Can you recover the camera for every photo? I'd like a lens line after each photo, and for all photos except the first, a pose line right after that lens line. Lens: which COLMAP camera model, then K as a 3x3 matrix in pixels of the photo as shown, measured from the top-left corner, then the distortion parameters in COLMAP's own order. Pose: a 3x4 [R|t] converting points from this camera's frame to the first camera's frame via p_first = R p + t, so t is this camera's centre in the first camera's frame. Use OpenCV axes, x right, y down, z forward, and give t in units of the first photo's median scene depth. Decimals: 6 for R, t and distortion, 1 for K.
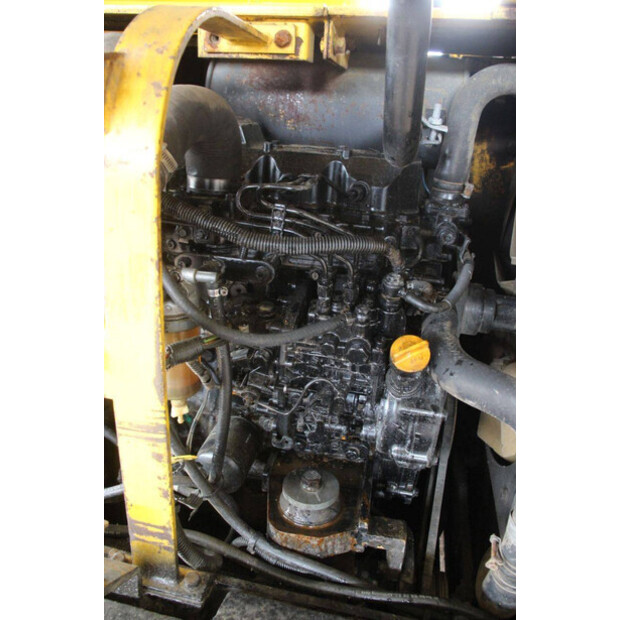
lens RADIAL K [[502.7, 0, 312.2], [0, 502.7, 310.9], [0, 0, 1]] dist [-0.184014, 0.159565]
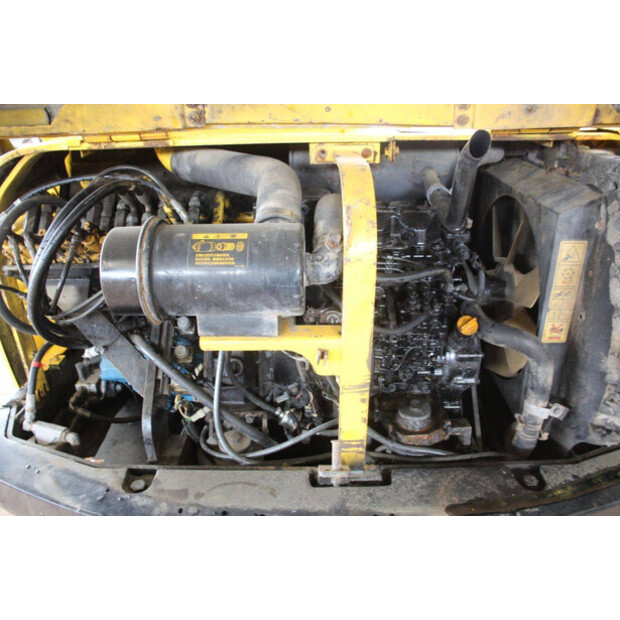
lens RADIAL K [[502.7, 0, 312.2], [0, 502.7, 310.9], [0, 0, 1]] dist [-0.184014, 0.159565]
pose [[0.977298, -0.154487, 0.144993, -0.584259], [0.146432, 0.987100, 0.064739, -0.160716], [-0.153124, -0.042037, 0.987313, -0.698719]]
